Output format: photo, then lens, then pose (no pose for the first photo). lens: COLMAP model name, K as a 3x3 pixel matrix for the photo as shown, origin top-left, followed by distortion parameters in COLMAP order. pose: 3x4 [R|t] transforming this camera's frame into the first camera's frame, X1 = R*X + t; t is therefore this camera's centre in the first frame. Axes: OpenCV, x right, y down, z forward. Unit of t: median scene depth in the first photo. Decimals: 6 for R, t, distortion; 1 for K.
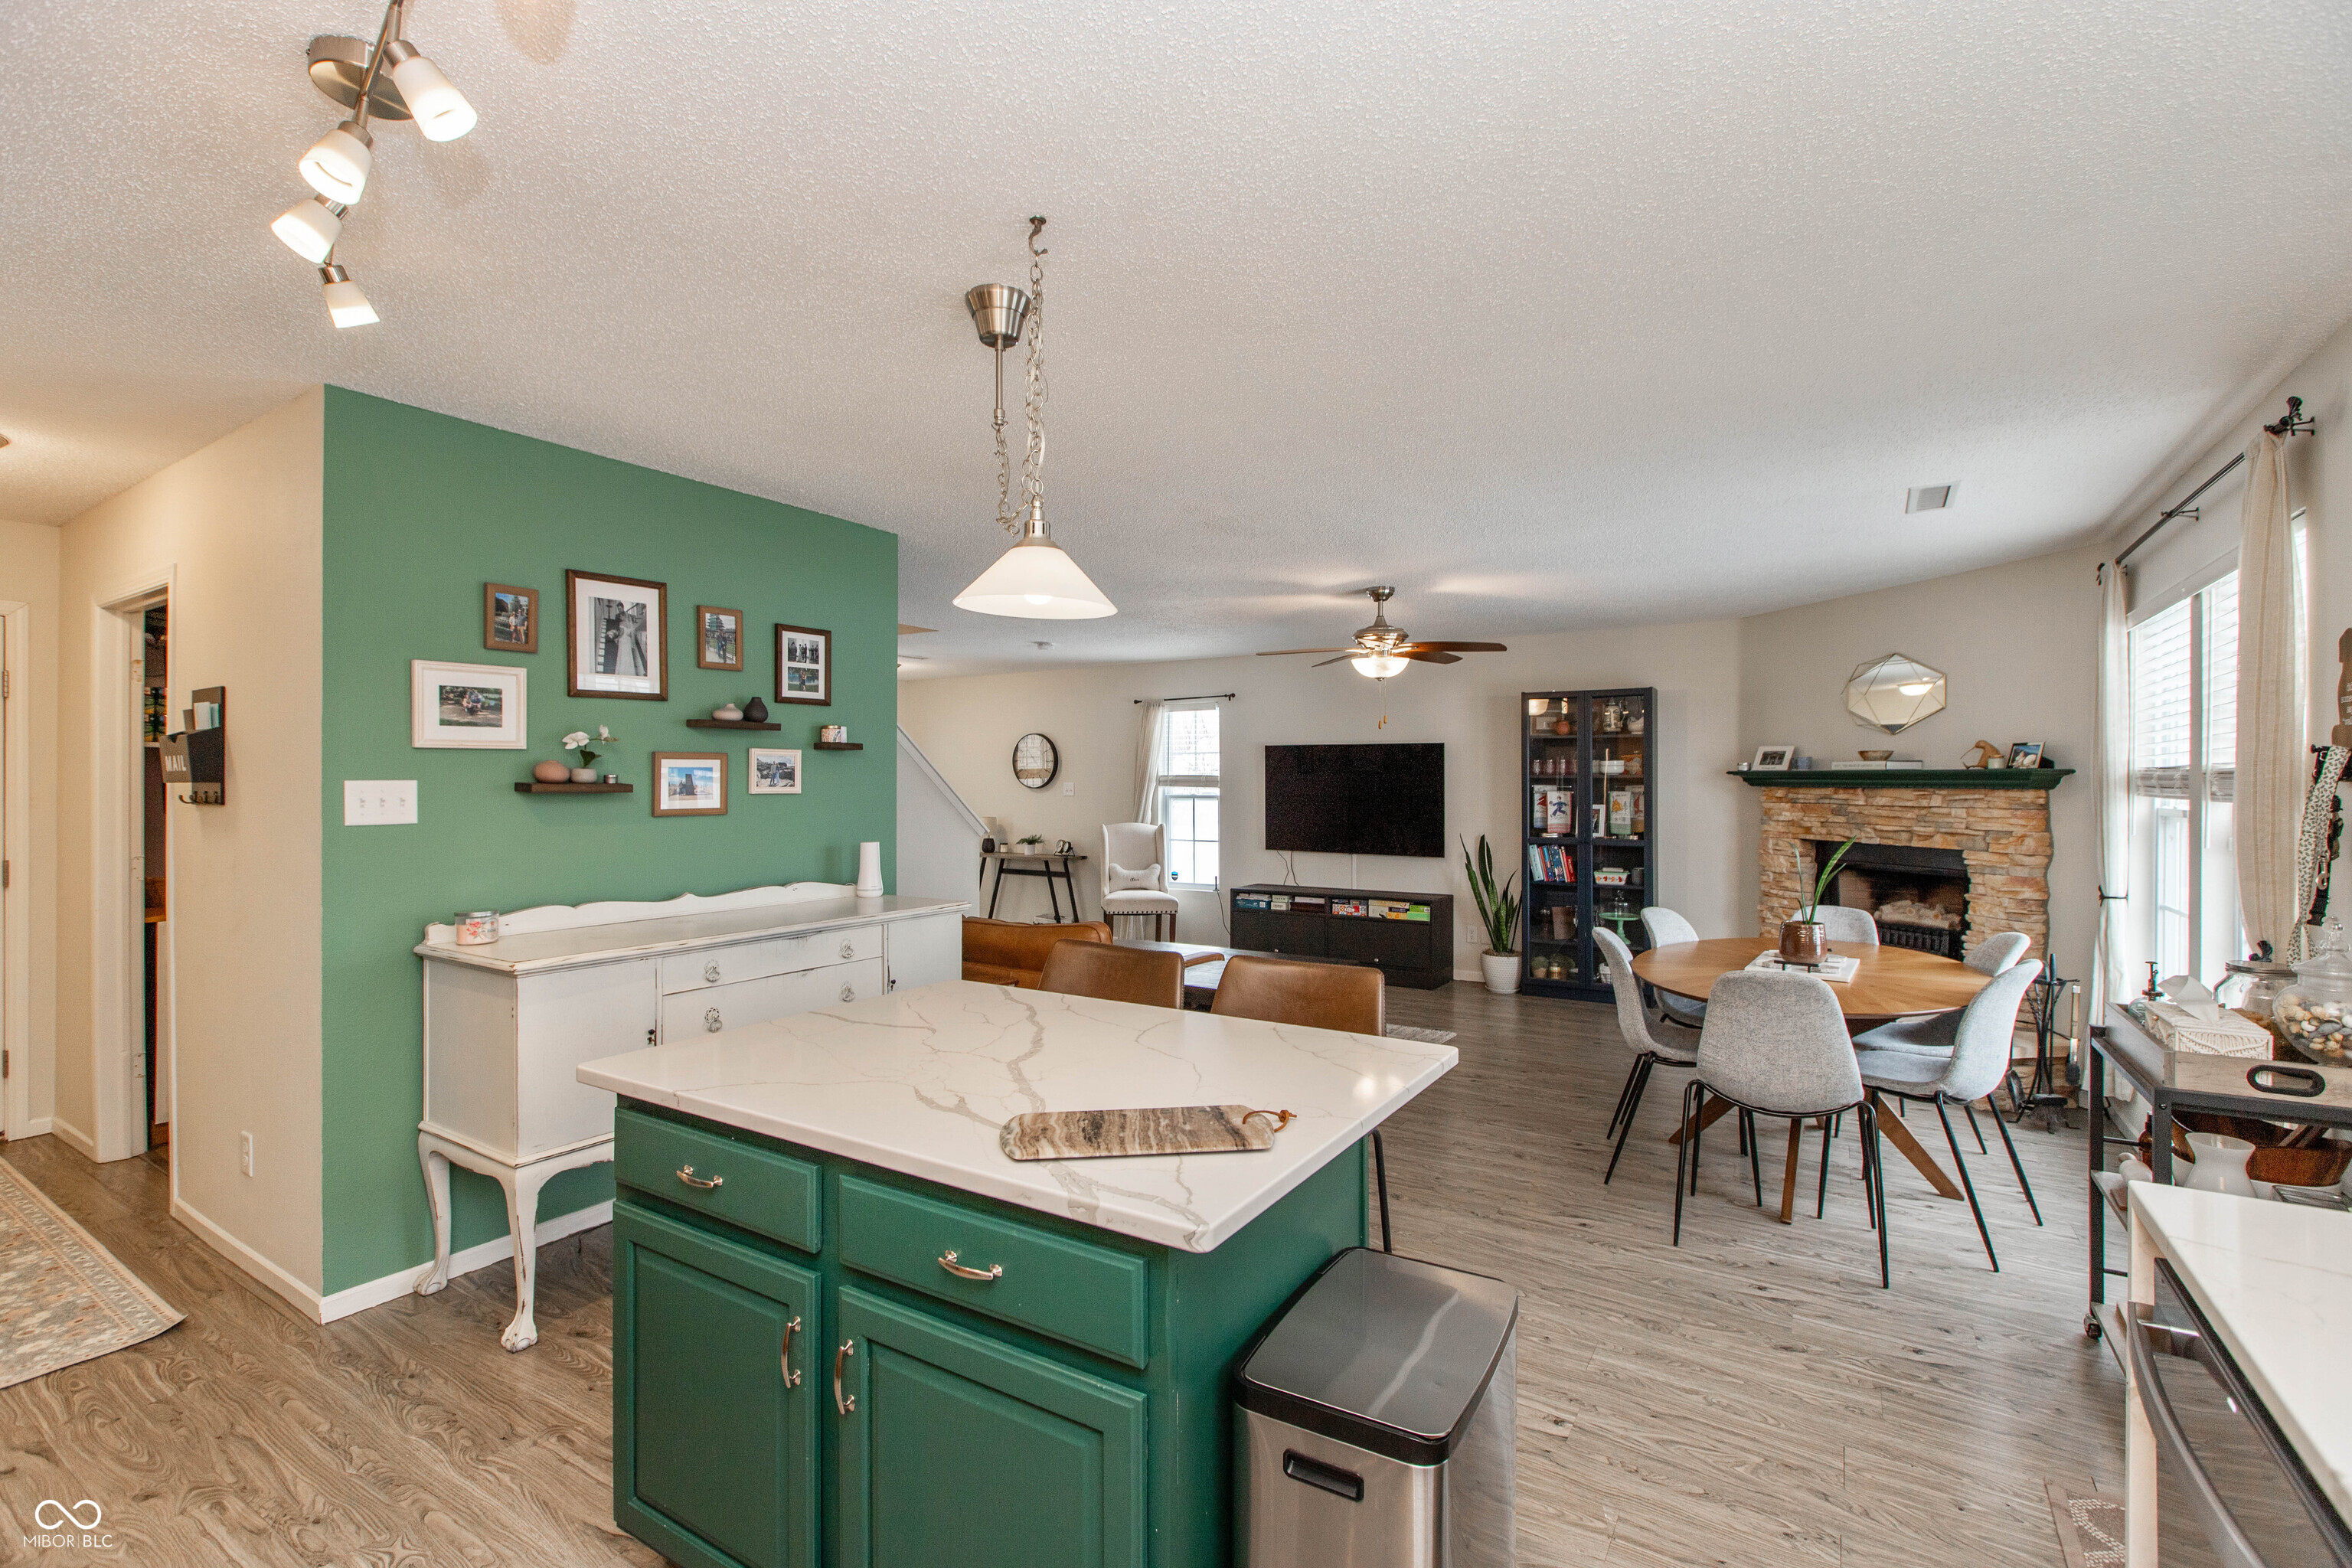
lens RADIAL K [[1059.4, 0, 1176.0], [0, 1059.4, 784.0], [0, 0, 1]] dist [0.000534, 0.000030]
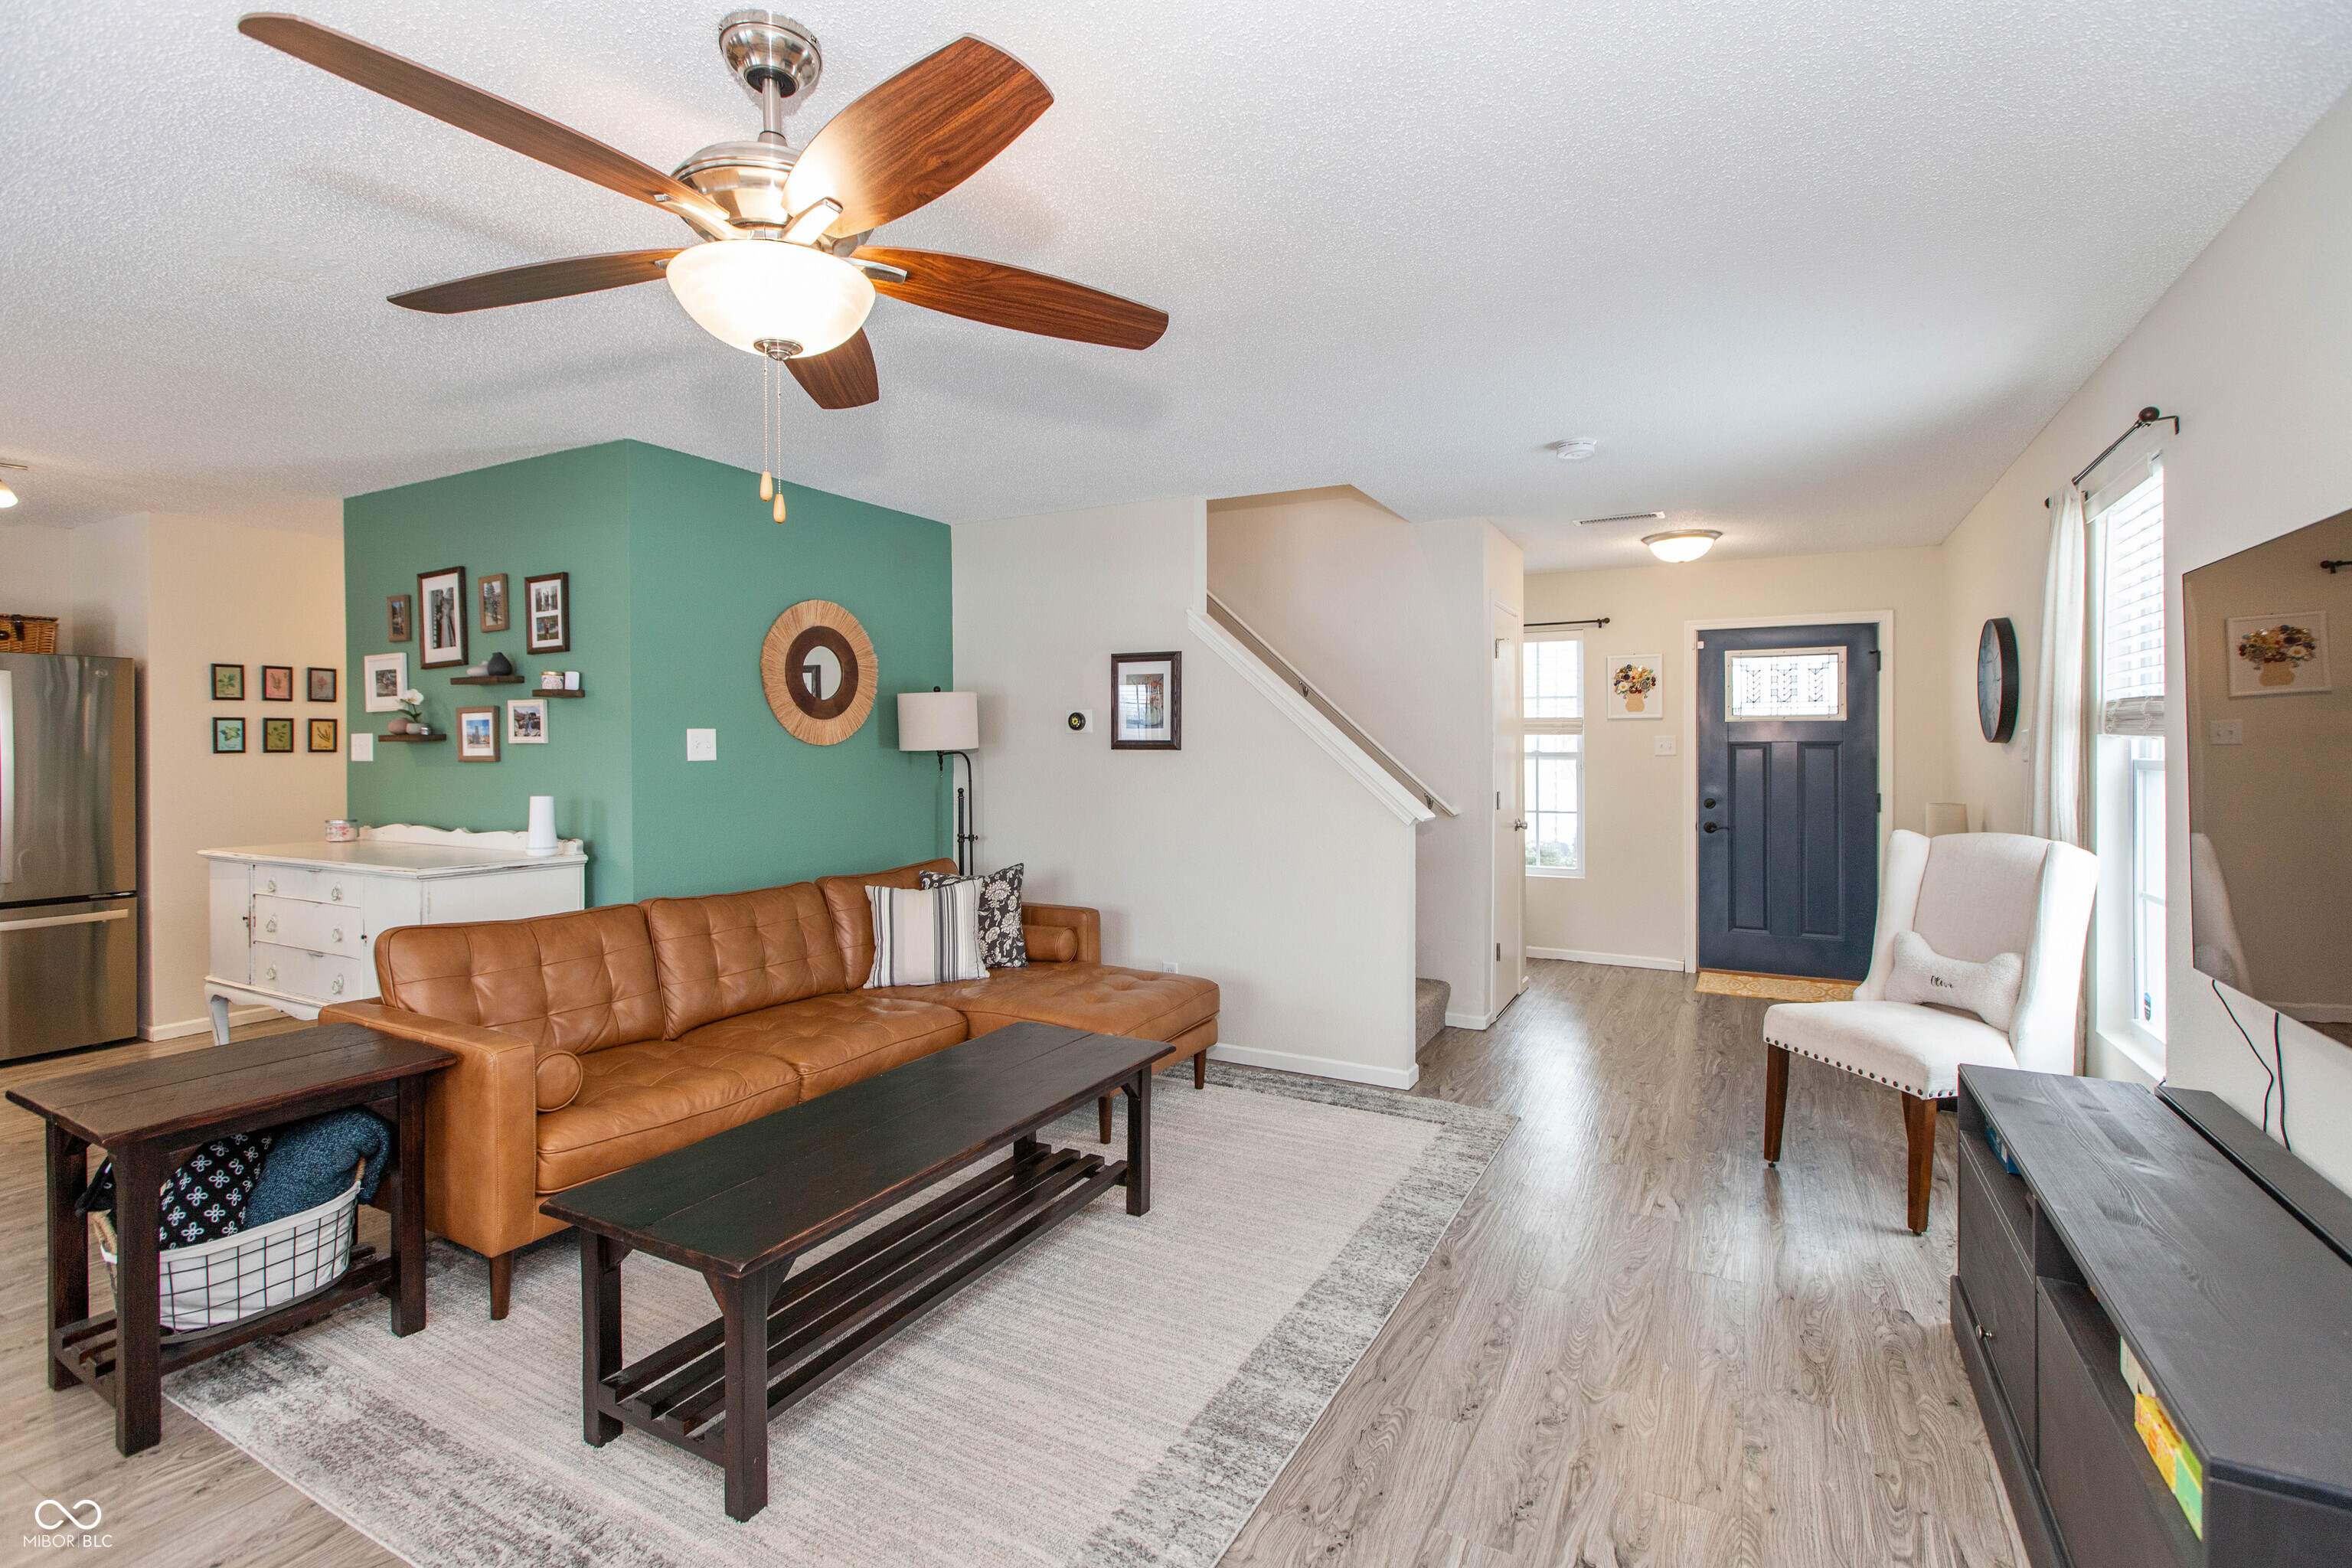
lens RADIAL K [[1069.7, 0, 1182.8], [0, 1069.7, 754.1], [0, 0, 1]] dist [0.003519, -0.000228]
pose [[0.072904, 0.003731, -0.997332, 0.775057], [-0.000118, 0.999993, 0.003732, 0.017207], [0.997339, -0.000154, 0.072904, 1.708065]]
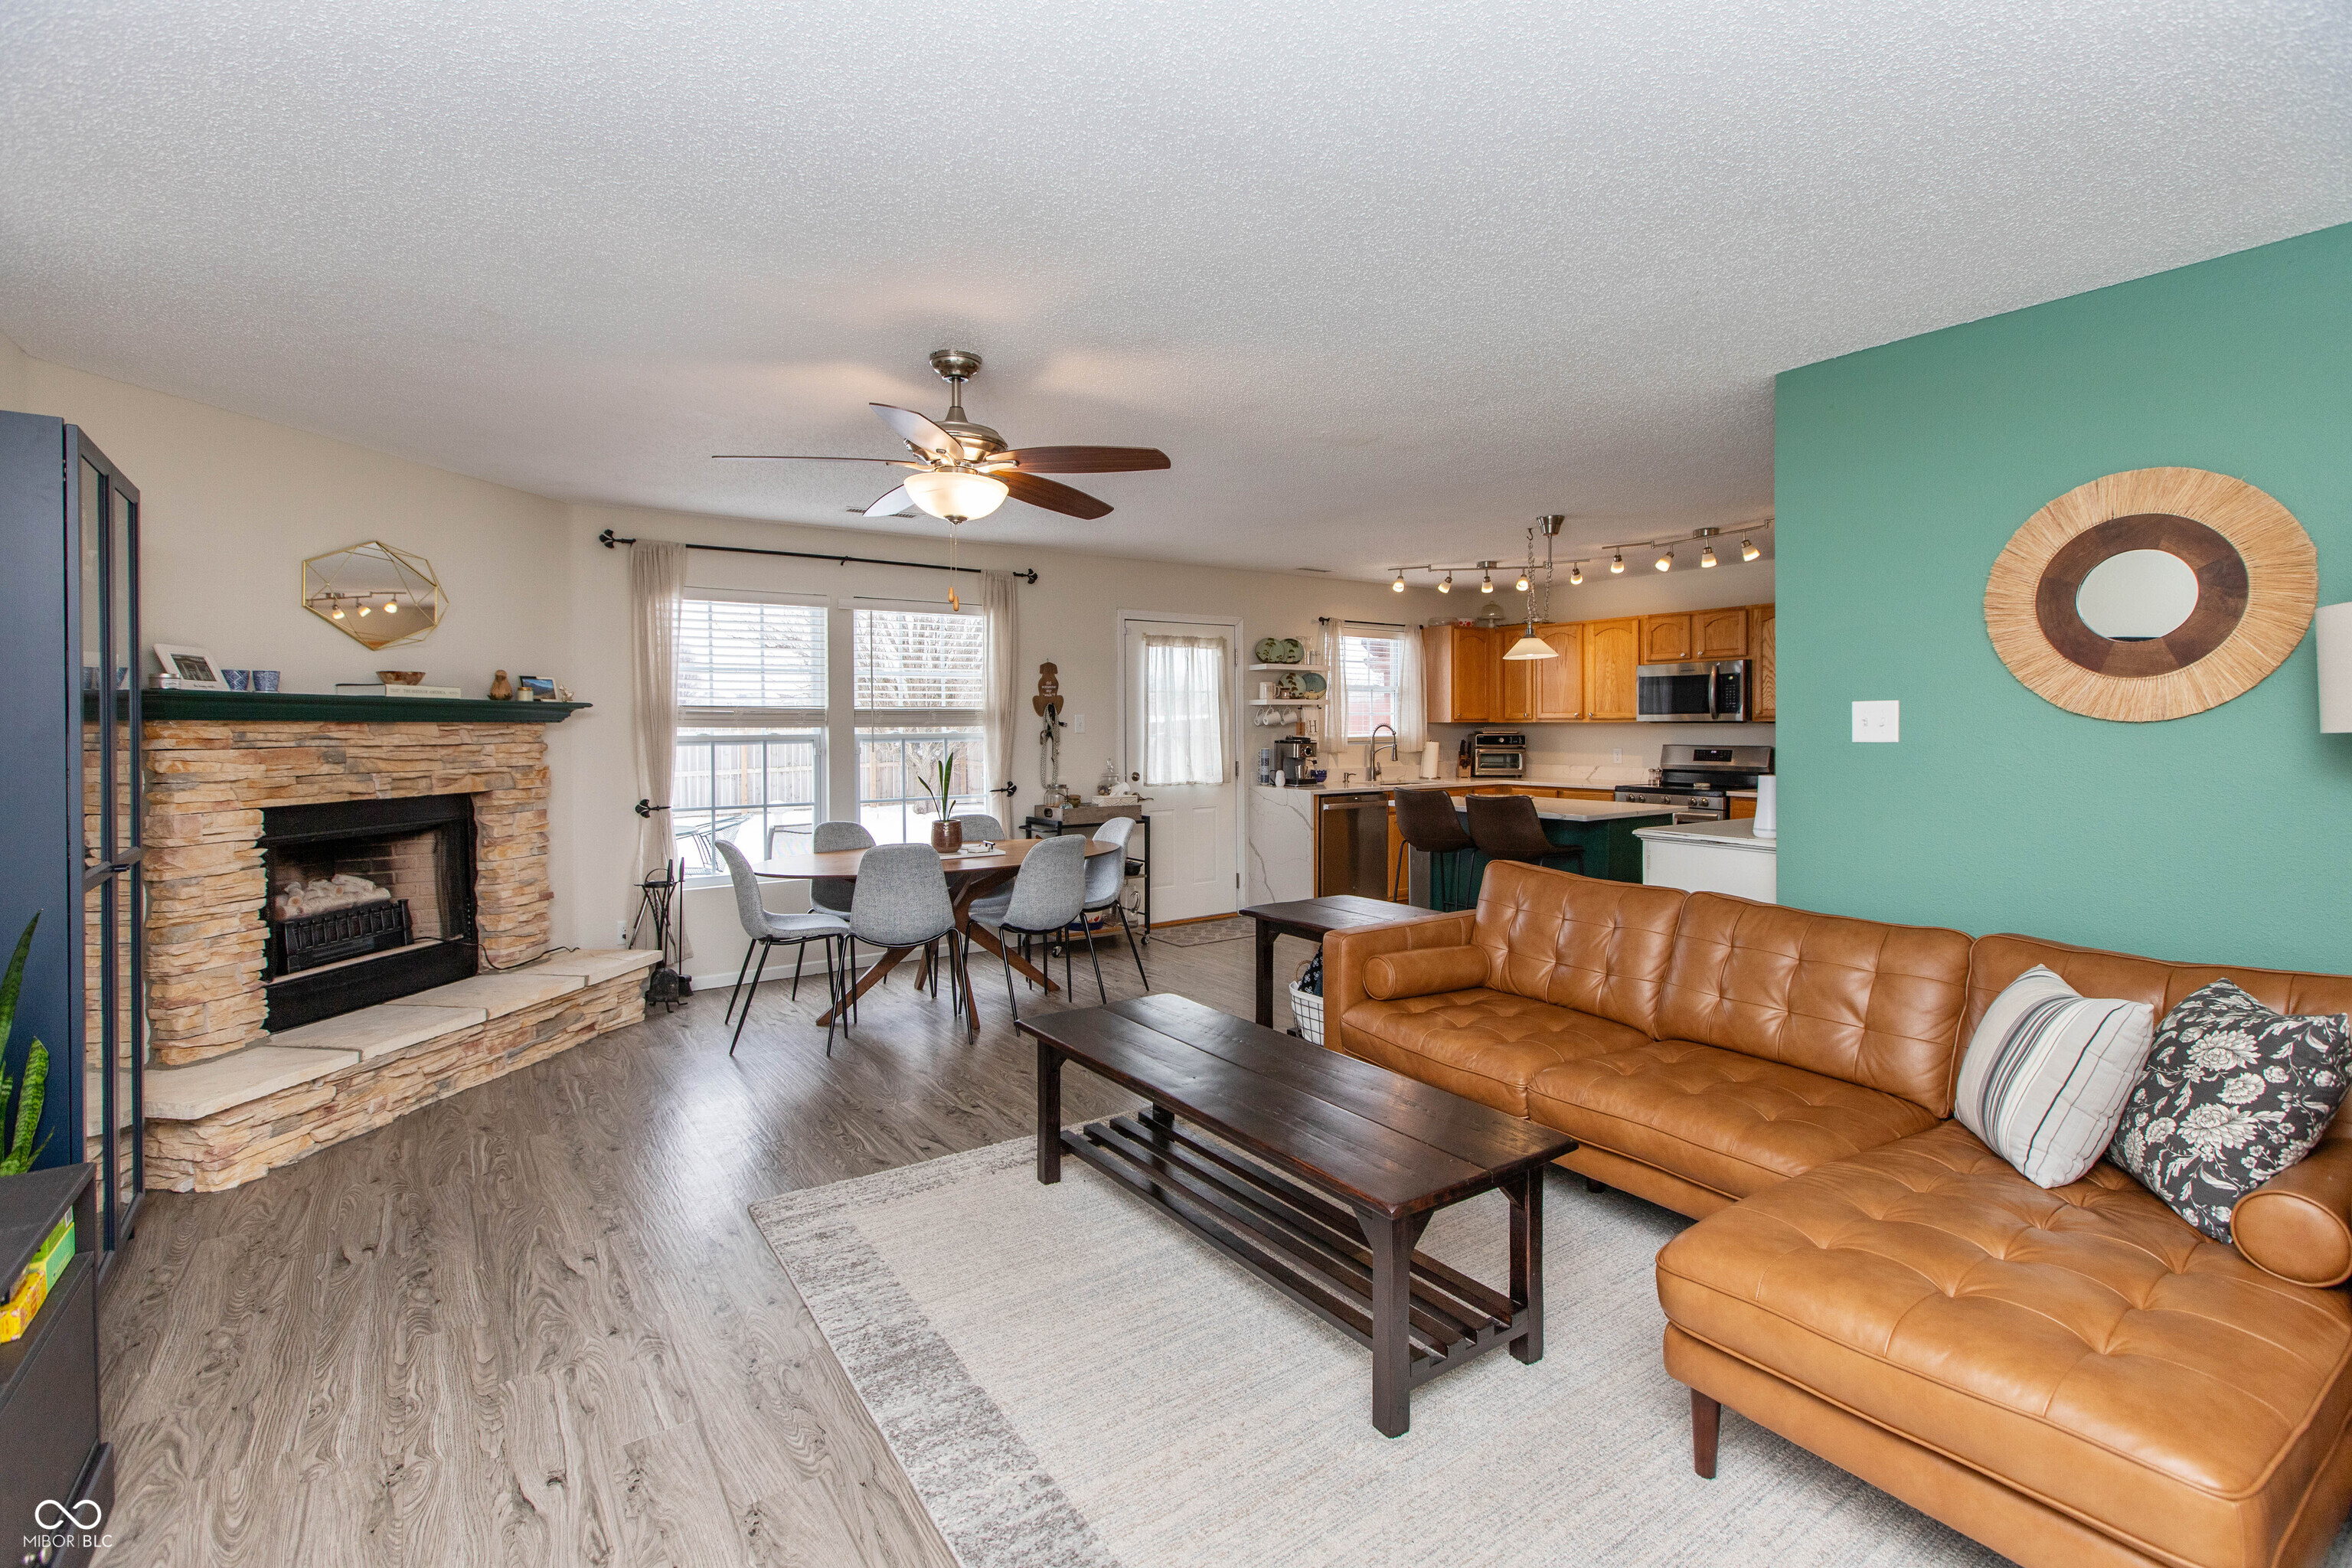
lens RADIAL K [[1069.7, 0, 1182.8], [0, 1069.7, 754.1], [0, 0, 1]] dist [0.003519, -0.000228]
pose [[-0.925376, -0.007485, 0.378978, -0.199203], [0.003832, 0.999569, 0.029097, 0.009552], [-0.379032, 0.028378, -0.924948, 2.300808]]
